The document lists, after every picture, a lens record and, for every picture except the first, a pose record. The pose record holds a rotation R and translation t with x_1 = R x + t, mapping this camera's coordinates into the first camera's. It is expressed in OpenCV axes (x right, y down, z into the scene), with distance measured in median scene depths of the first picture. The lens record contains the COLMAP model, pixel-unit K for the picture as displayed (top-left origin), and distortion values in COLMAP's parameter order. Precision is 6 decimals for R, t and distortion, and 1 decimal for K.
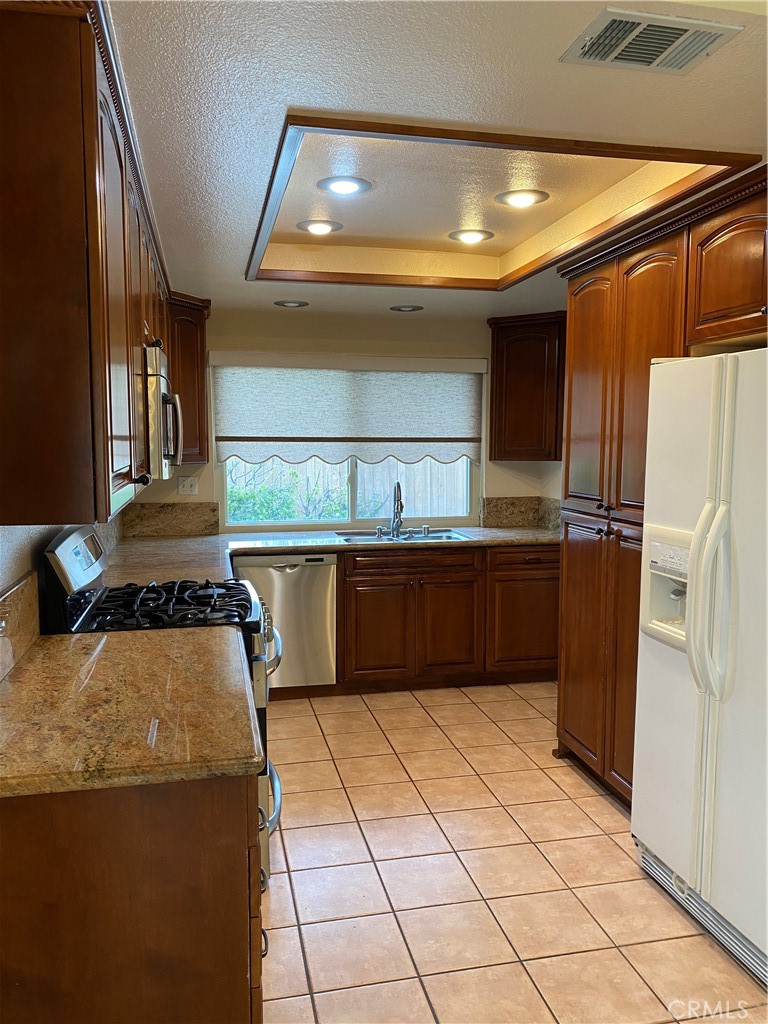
lens RADIAL K [[786.2, 0, 387.1], [0, 786.2, 513.4], [0, 0, 1]] dist [0.043342, -0.030345]
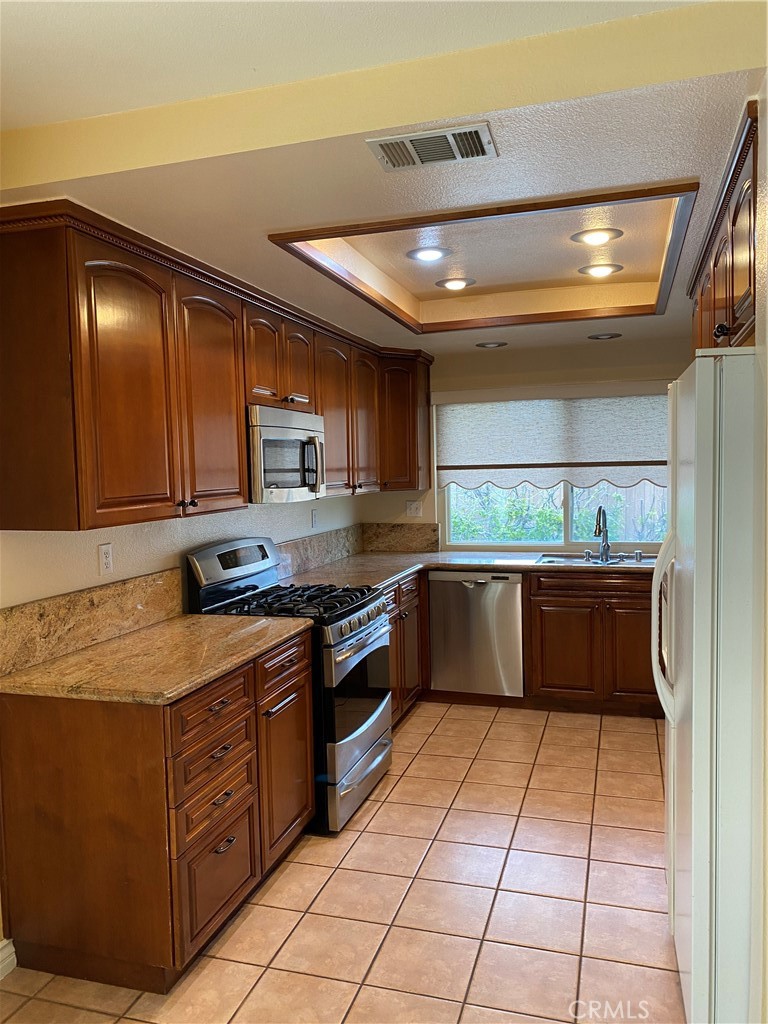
lens RADIAL K [[786.2, 0, 372.0], [0, 786.2, 509.1], [0, 0, 1]] dist [0.043342, -0.030345]
pose [[0.865845, 0.004934, -0.500288, 0.288136], [-0.022837, 0.999299, -0.029668, 0.000523], [0.499791, 0.037113, 0.865351, -0.026795]]
